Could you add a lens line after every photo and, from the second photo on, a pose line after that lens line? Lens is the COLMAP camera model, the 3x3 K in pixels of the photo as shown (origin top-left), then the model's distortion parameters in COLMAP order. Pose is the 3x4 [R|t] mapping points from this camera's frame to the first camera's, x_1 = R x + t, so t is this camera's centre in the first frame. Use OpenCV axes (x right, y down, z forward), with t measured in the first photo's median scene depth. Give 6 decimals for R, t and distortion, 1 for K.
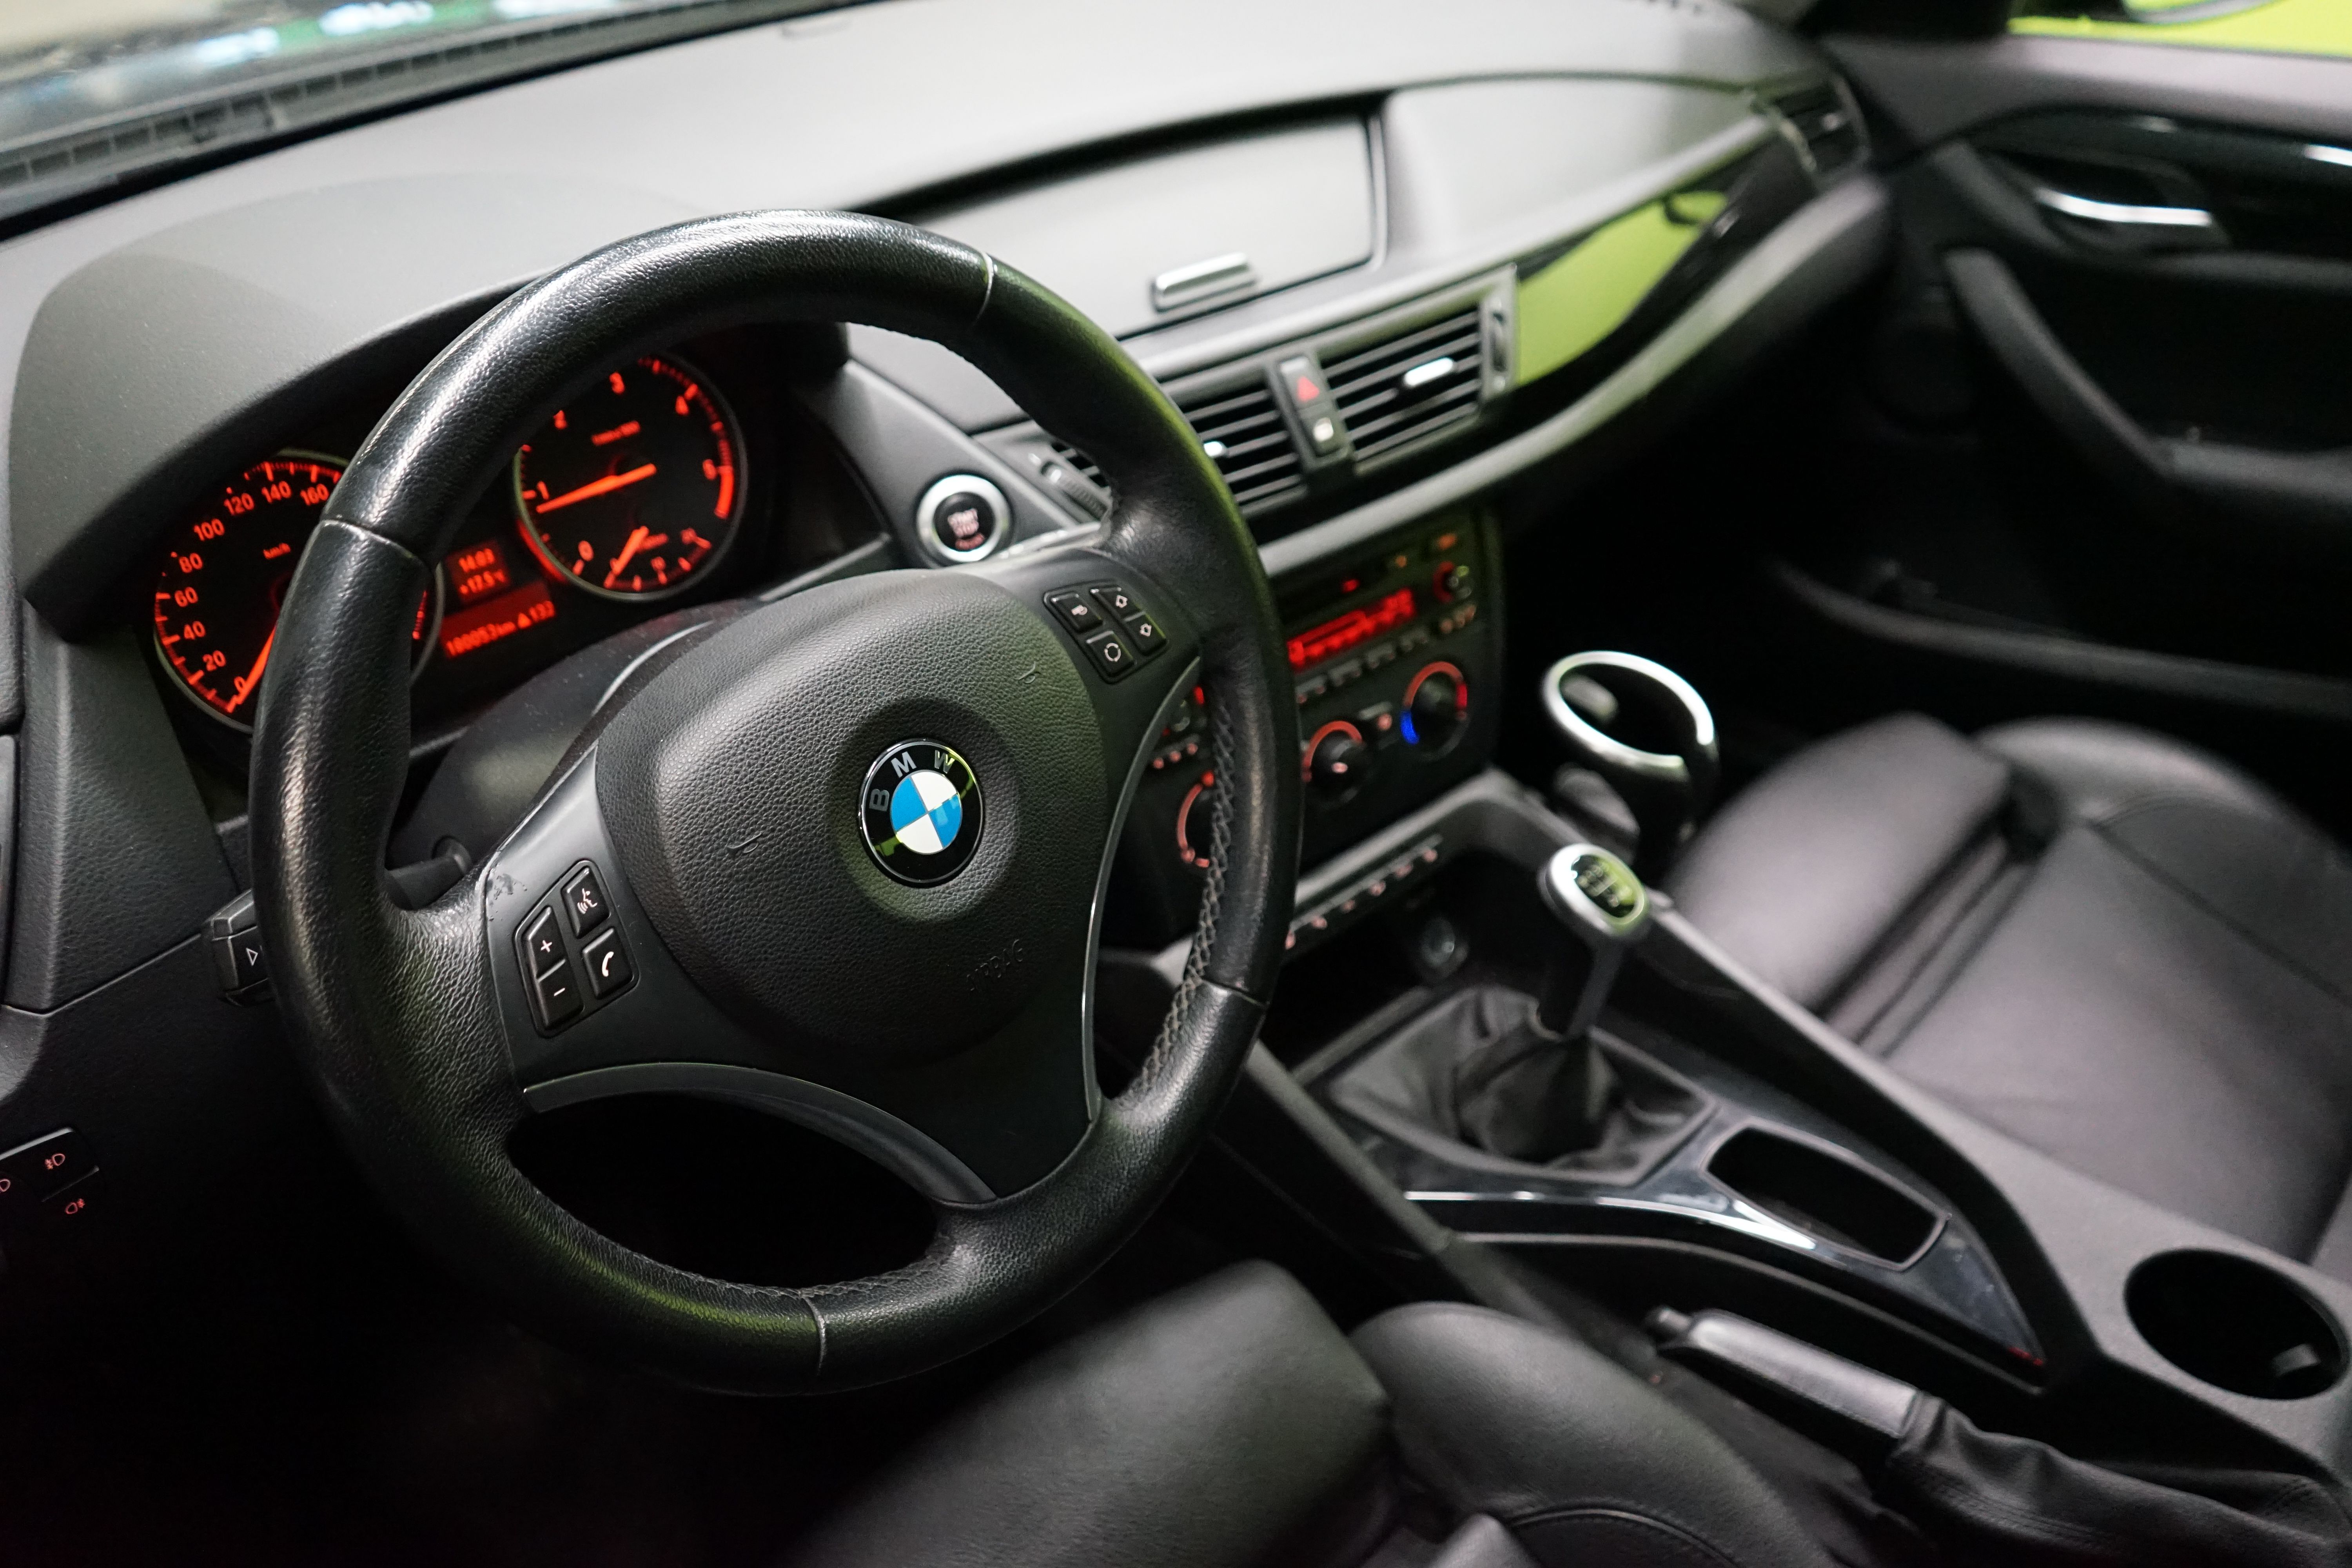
lens RADIAL K [[1847.4, 0, 1122.0], [0, 1847.4, 783.8], [0, 0, 1]] dist [-0.063426, -0.002549]
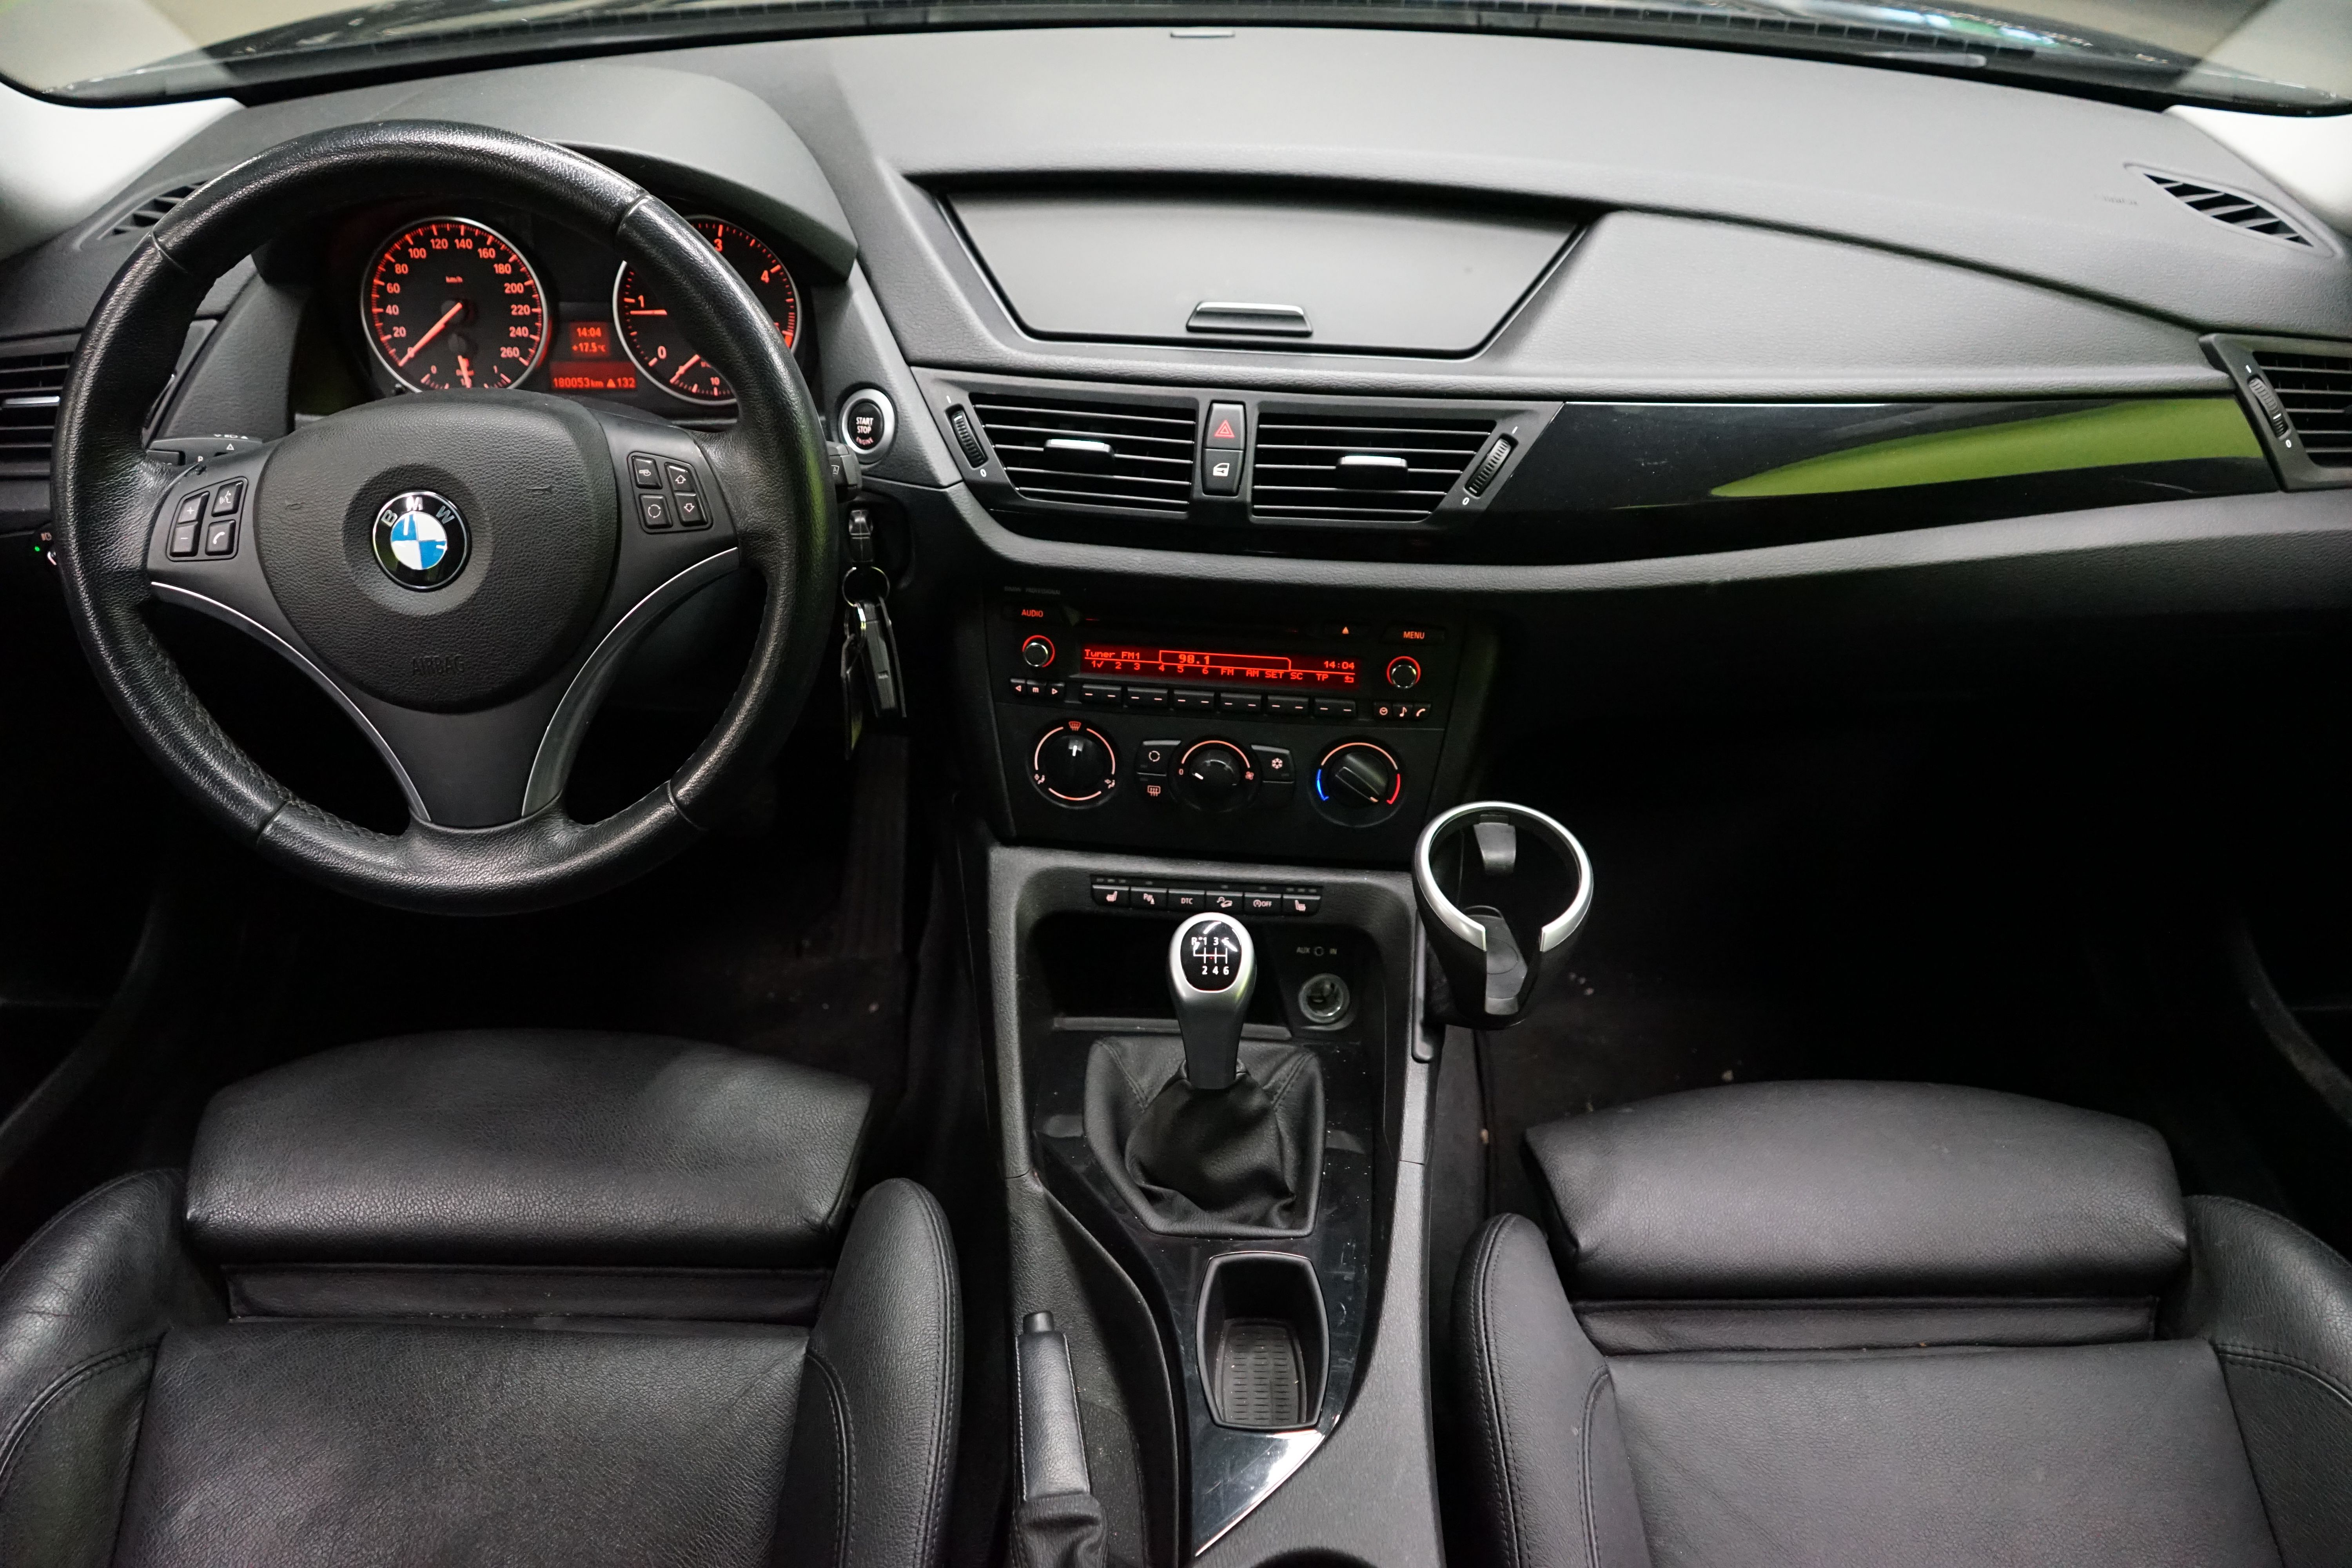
lens RADIAL K [[1847.4, 0, 1122.0], [0, 1847.4, 783.8], [0, 0, 1]] dist [-0.063426, -0.002549]
pose [[0.688552, 0.432872, -0.581822, 0.849037], [-0.412543, 0.893646, 0.176647, -0.209922], [0.596409, 0.118396, 0.793901, 0.125033]]
